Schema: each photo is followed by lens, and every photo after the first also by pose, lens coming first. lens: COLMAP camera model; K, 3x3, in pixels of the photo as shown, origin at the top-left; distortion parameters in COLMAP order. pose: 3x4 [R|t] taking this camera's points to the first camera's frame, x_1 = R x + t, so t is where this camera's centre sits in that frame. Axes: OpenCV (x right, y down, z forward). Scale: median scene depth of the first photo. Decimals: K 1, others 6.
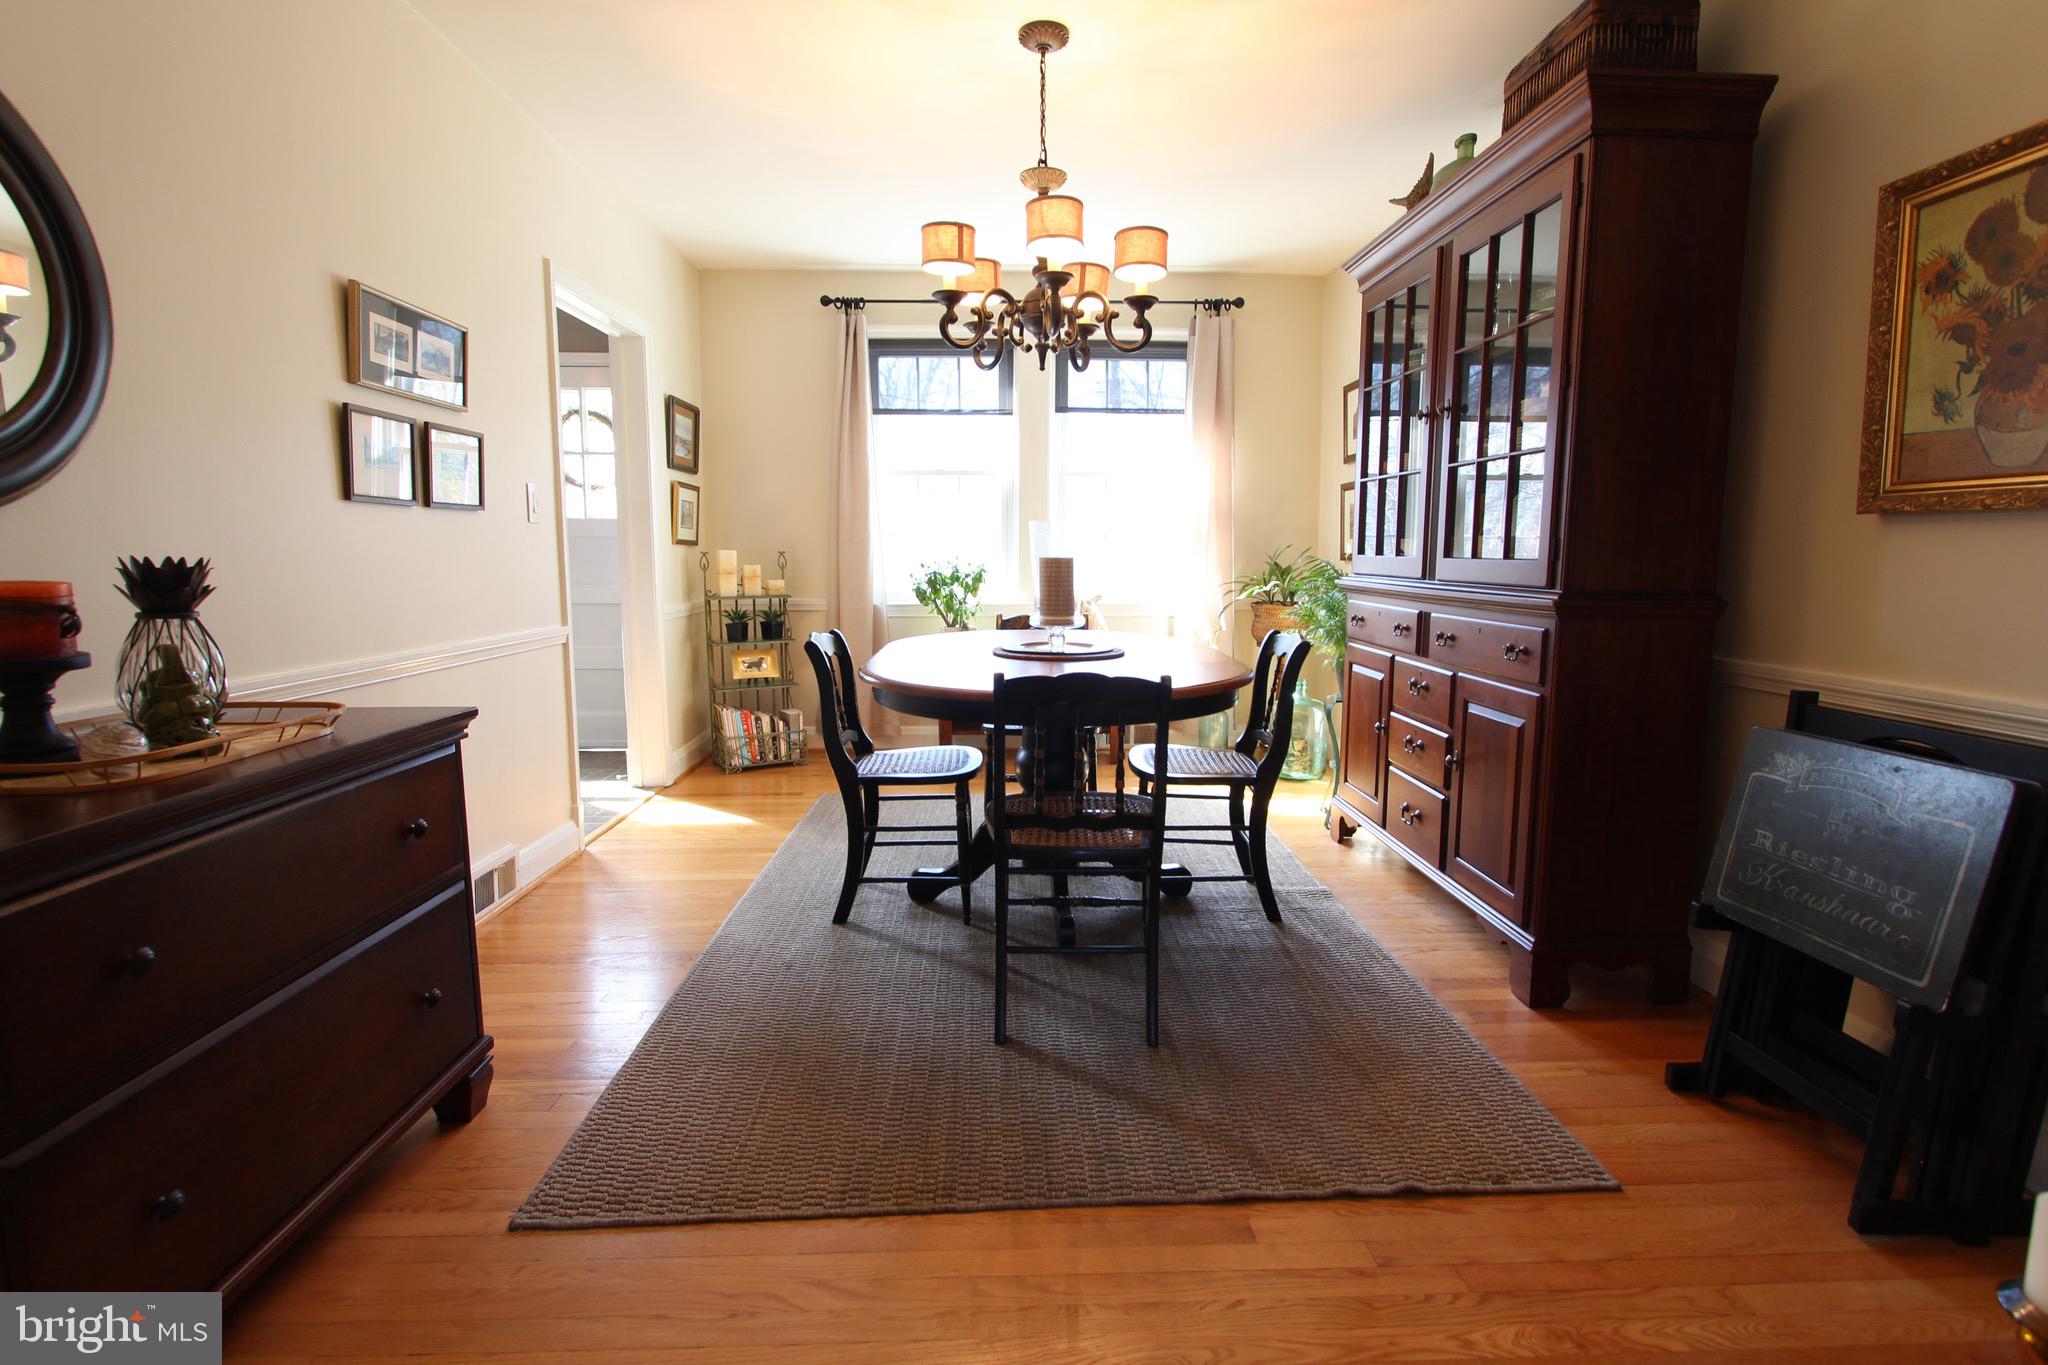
lens RADIAL K [[962.1, 0, 1046.6], [0, 962.1, 667.4], [0, 0, 1]] dist [-0.002881, -0.000344]
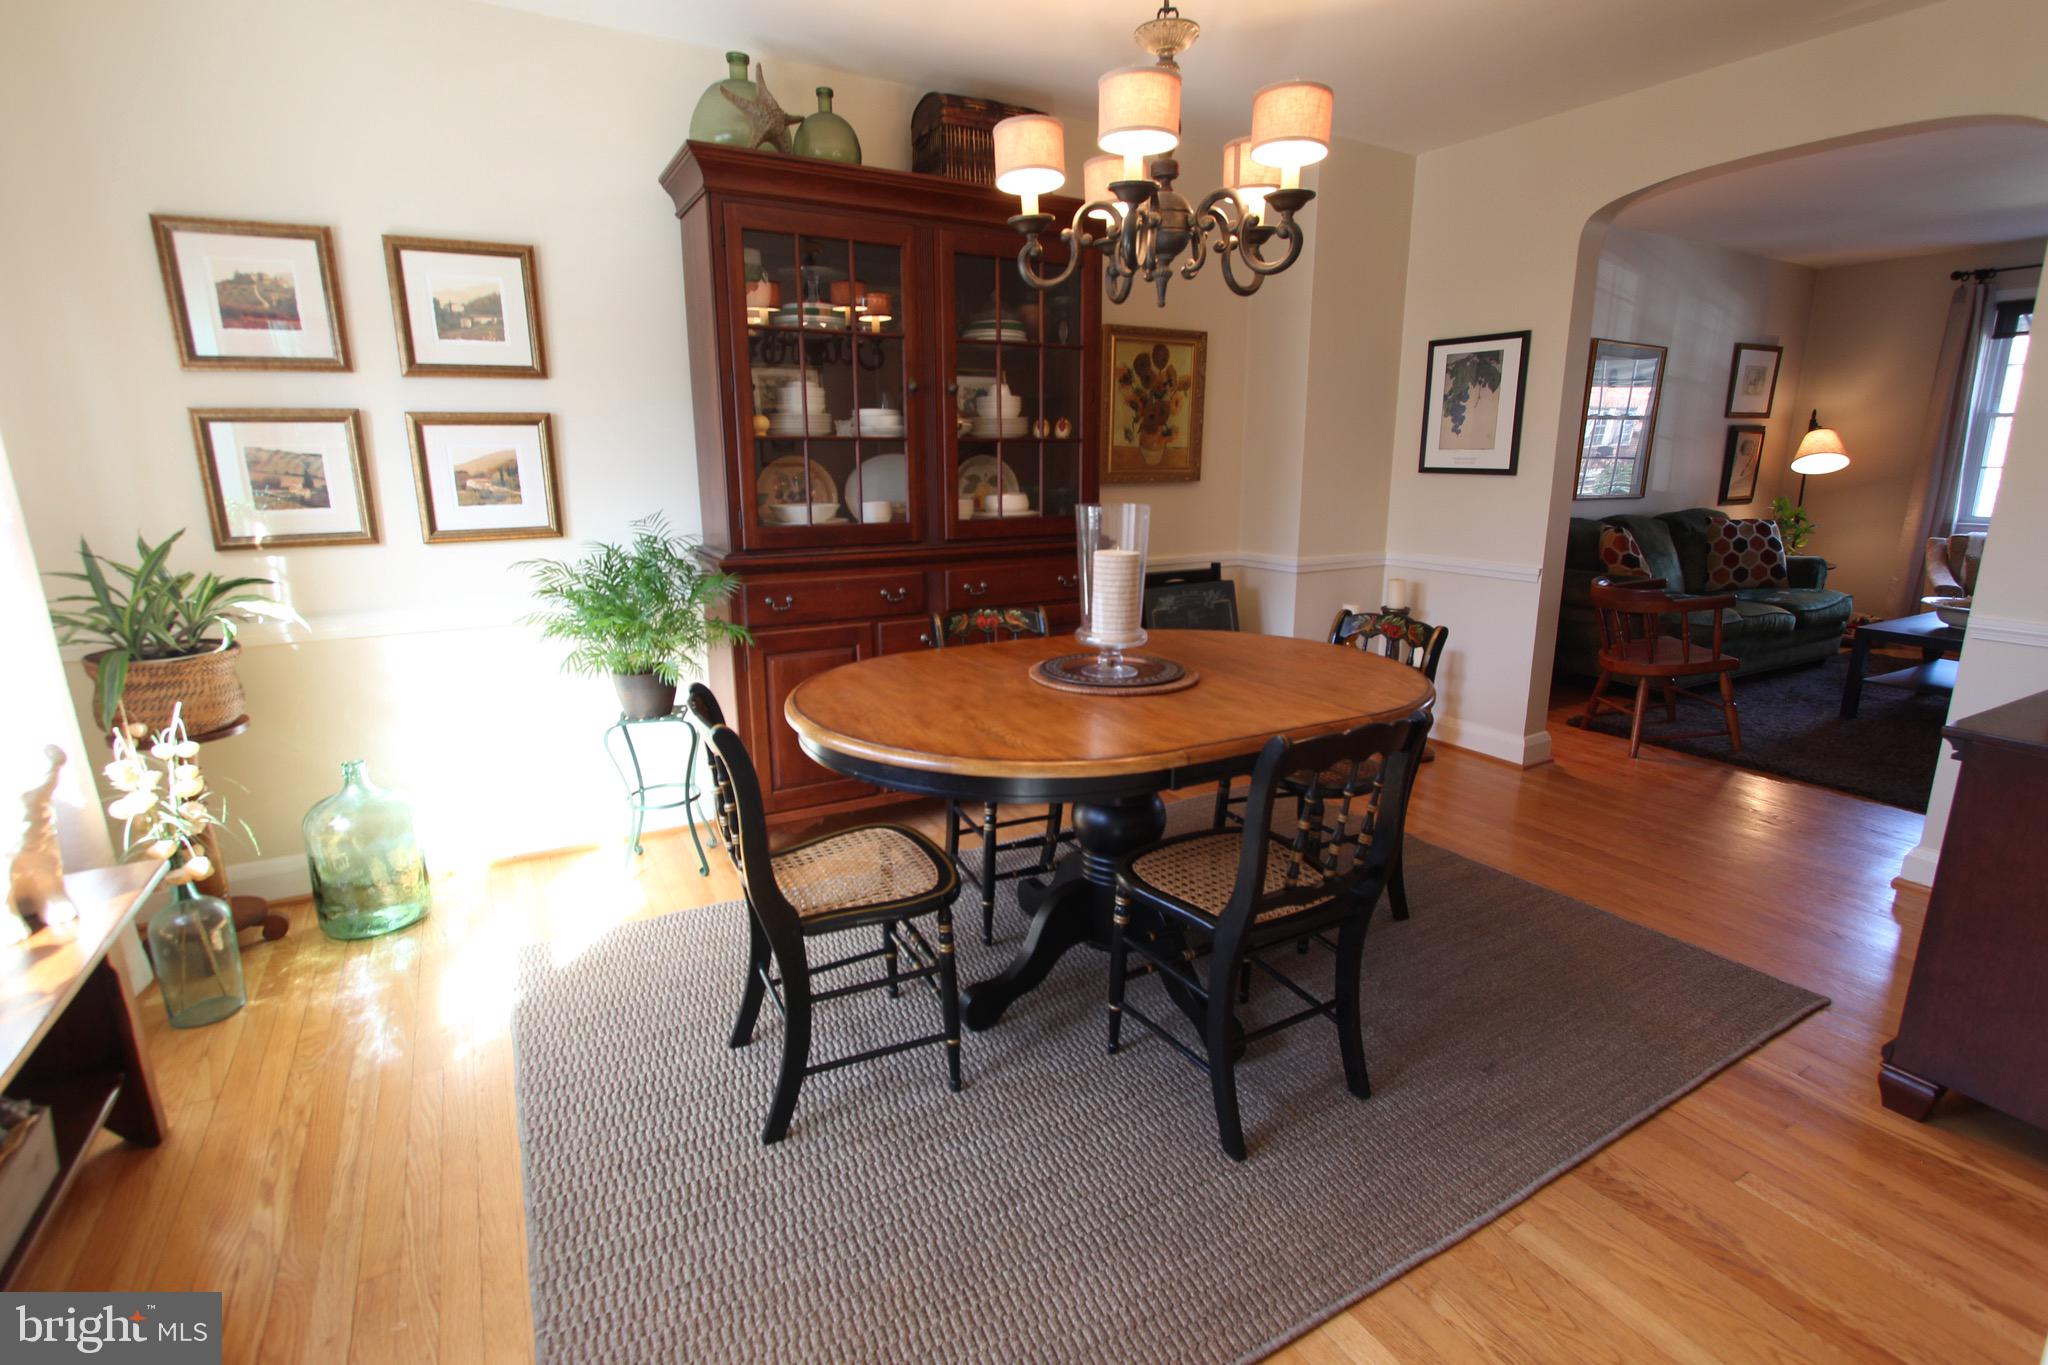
lens RADIAL K [[949.3, 0, 1023.6], [0, 949.3, 668.3], [0, 0, 1]] dist [-0.015337, 0.001587]
pose [[-0.443383, -0.197269, 0.874355, -0.865700], [0.111866, 0.955675, 0.272343, -0.322789], [-0.889324, 0.218562, -0.401663, 1.880601]]
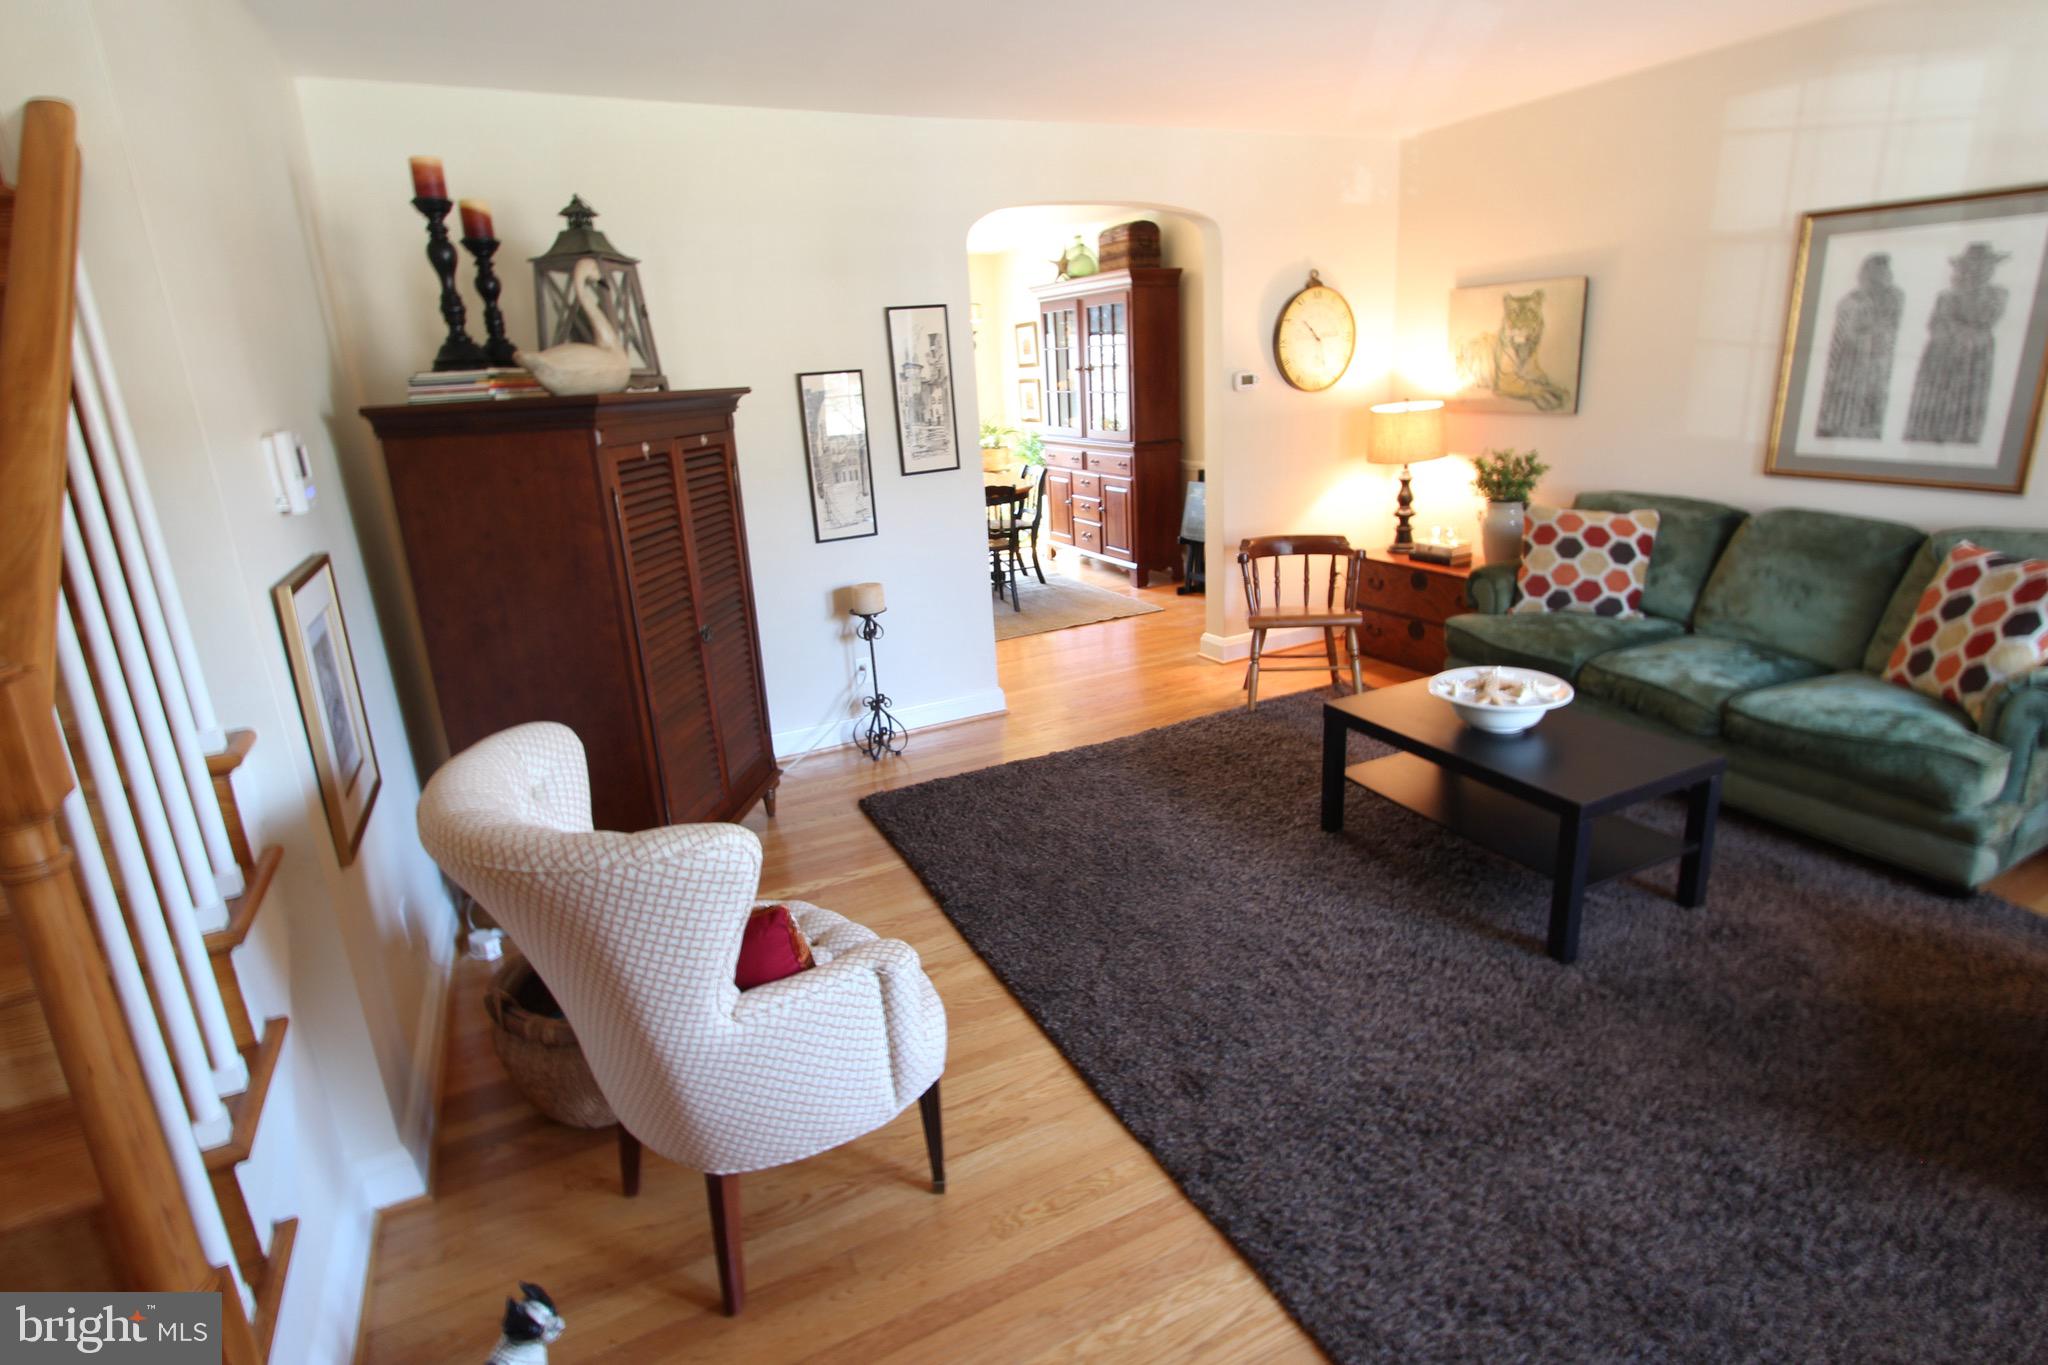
lens RADIAL K [[1017.1, 0, 1027.6], [0, 1017.1, 663.9], [0, 0, 1]] dist [-0.011769, 0.002099]
pose [[0.916415, -0.164319, 0.364942, -1.059466], [0.104753, 0.978522, 0.177542, -0.005134], [-0.386278, -0.124473, 0.913945, -1.885734]]
